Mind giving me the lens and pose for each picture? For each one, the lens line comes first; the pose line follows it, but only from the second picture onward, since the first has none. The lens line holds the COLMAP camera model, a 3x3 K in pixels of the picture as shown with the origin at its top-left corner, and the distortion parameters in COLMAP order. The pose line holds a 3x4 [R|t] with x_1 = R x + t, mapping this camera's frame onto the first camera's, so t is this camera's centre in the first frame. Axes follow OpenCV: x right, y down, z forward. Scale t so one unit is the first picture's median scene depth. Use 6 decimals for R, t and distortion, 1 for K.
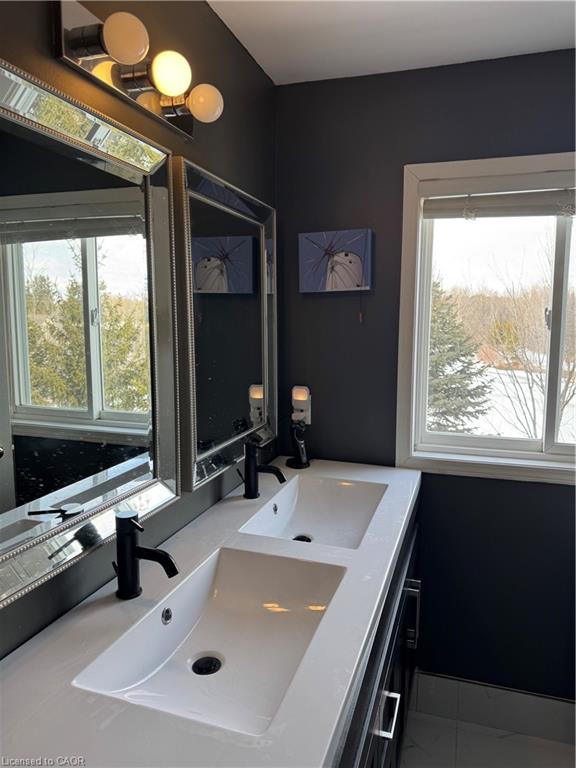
lens RADIAL K [[540.8, 0, 282.0], [0, 540.8, 386.0], [0, 0, 1]] dist [0.060342, -0.073469]
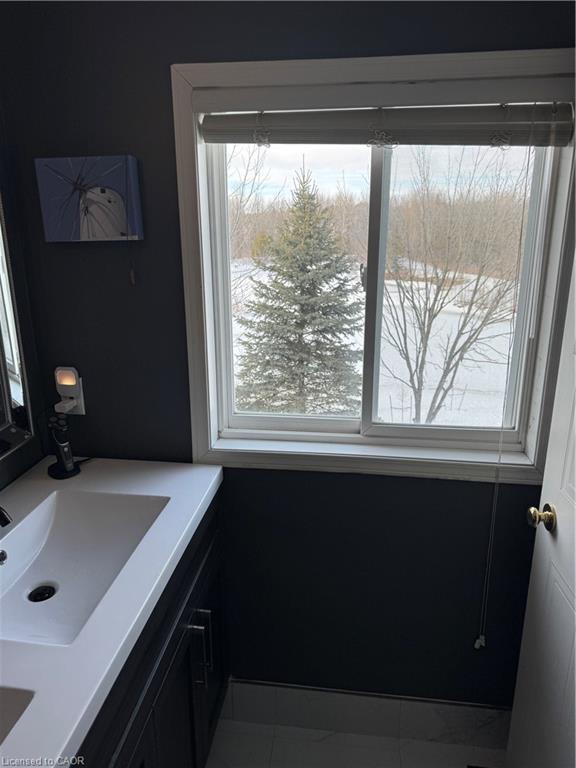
lens RADIAL K [[540.8, 0, 280.3], [0, 540.8, 381.0], [0, 0, 1]] dist [0.060342, -0.073469]
pose [[0.980468, -0.057470, 0.188094, 0.192016], [0.028611, 0.987860, 0.152691, -0.091905], [-0.194586, -0.144327, 0.970209, 0.202136]]
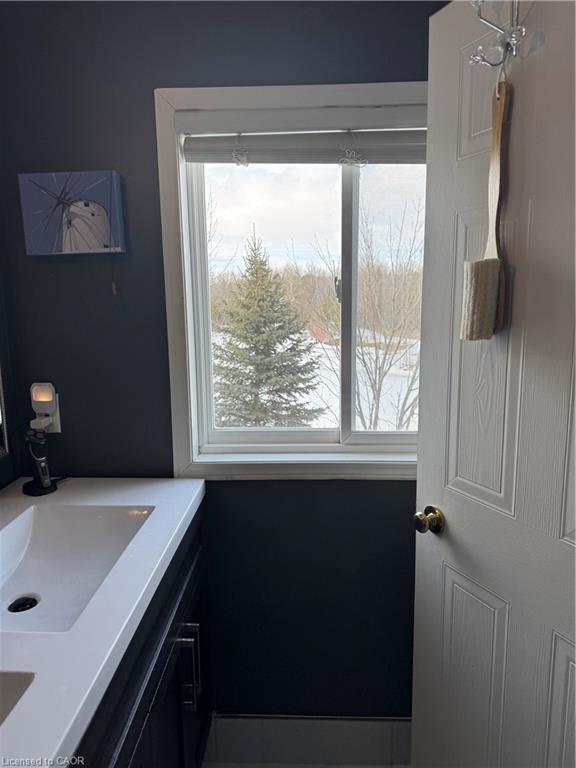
lens RADIAL K [[540.8, 0, 282.8], [0, 540.8, 386.3], [0, 0, 1]] dist [0.060342, -0.073469]
pose [[0.957132, -0.059717, 0.283429, 0.143807], [0.049402, 0.997835, 0.043410, -0.011424], [-0.285407, -0.027547, 0.958010, 0.190084]]
